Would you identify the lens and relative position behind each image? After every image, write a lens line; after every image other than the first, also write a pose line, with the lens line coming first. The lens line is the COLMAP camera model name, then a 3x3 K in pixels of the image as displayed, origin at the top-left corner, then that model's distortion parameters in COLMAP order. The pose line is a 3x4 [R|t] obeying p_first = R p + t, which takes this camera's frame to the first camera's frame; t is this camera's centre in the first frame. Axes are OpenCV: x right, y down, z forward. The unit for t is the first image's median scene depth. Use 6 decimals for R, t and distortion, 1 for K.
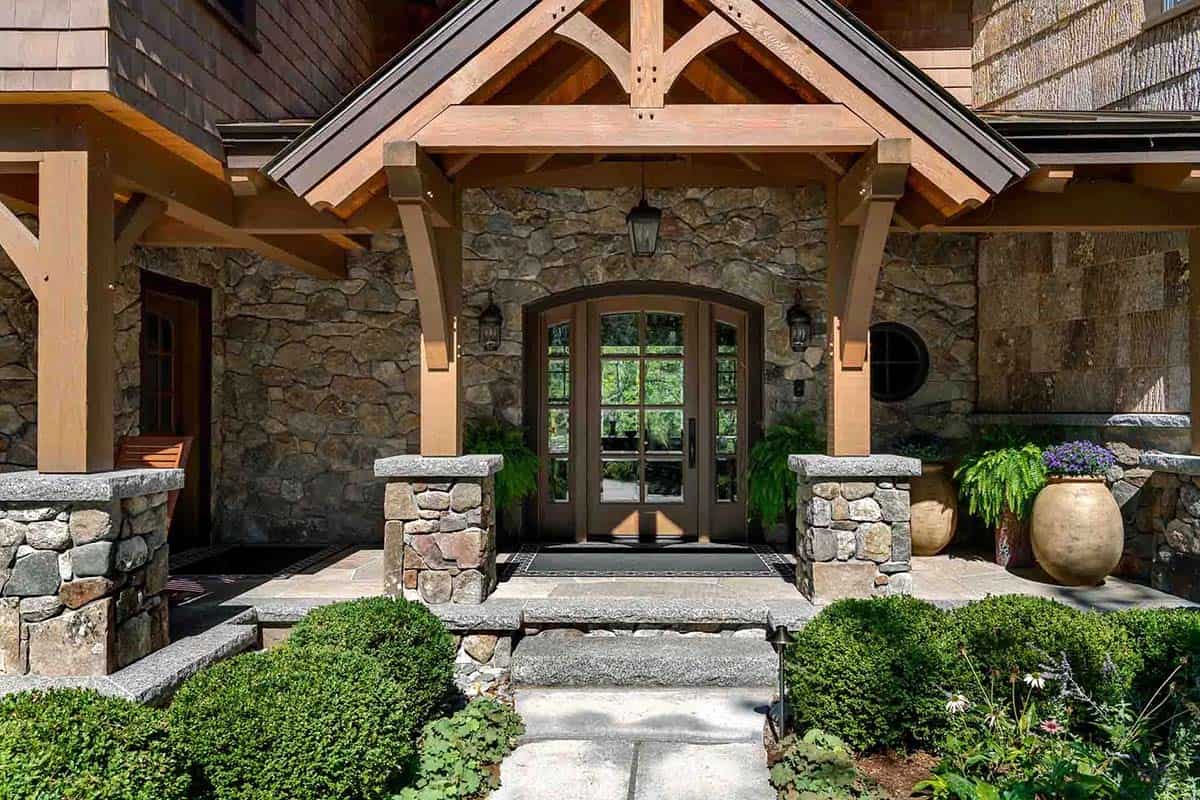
lens RADIAL K [[906.7, 0, 601.8], [0, 906.7, 396.8], [0, 0, 1]] dist [0.007905, 0.000059]
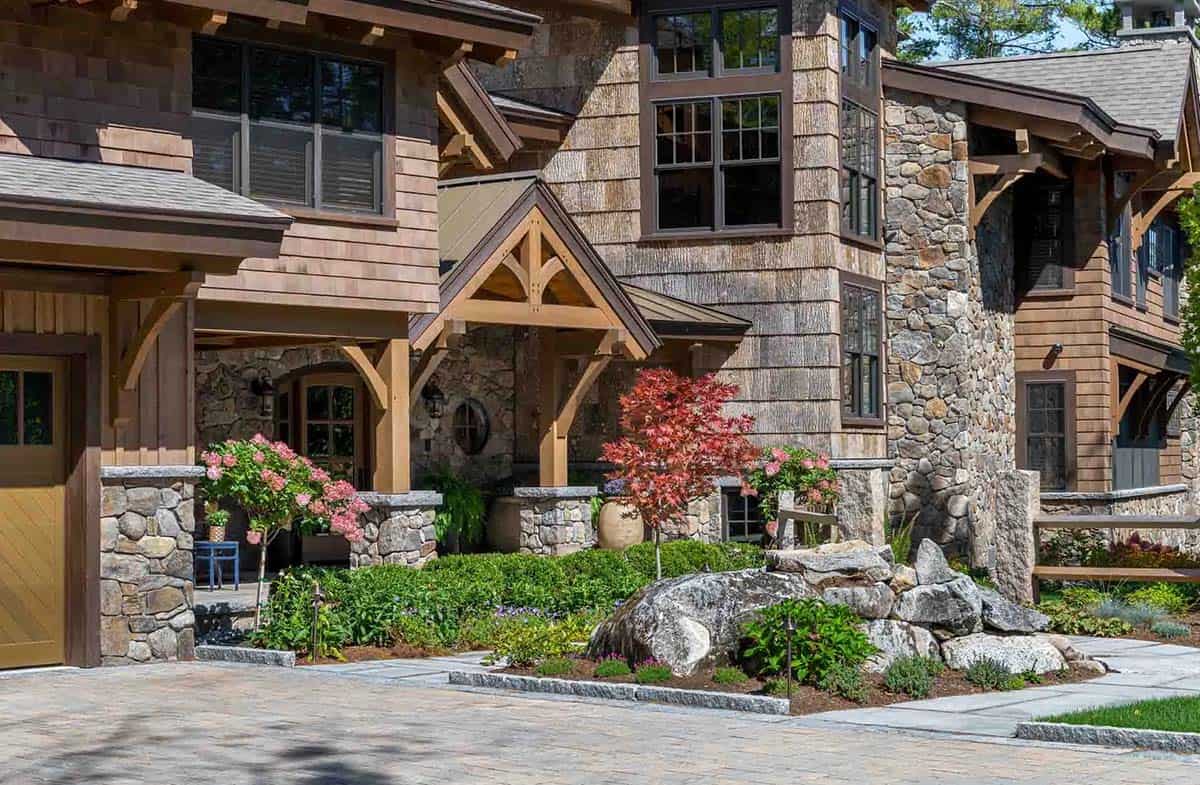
lens RADIAL K [[2415.4, 0, 599.3], [0, 2415.4, 395.7], [0, 0, 1]] dist [-0.182832, 0.000000]
pose [[0.631164, 0.015031, 0.775504, -3.477432], [-0.004603, 0.999867, -0.015633, -0.040482], [-0.775636, 0.006298, 0.631149, -2.125926]]
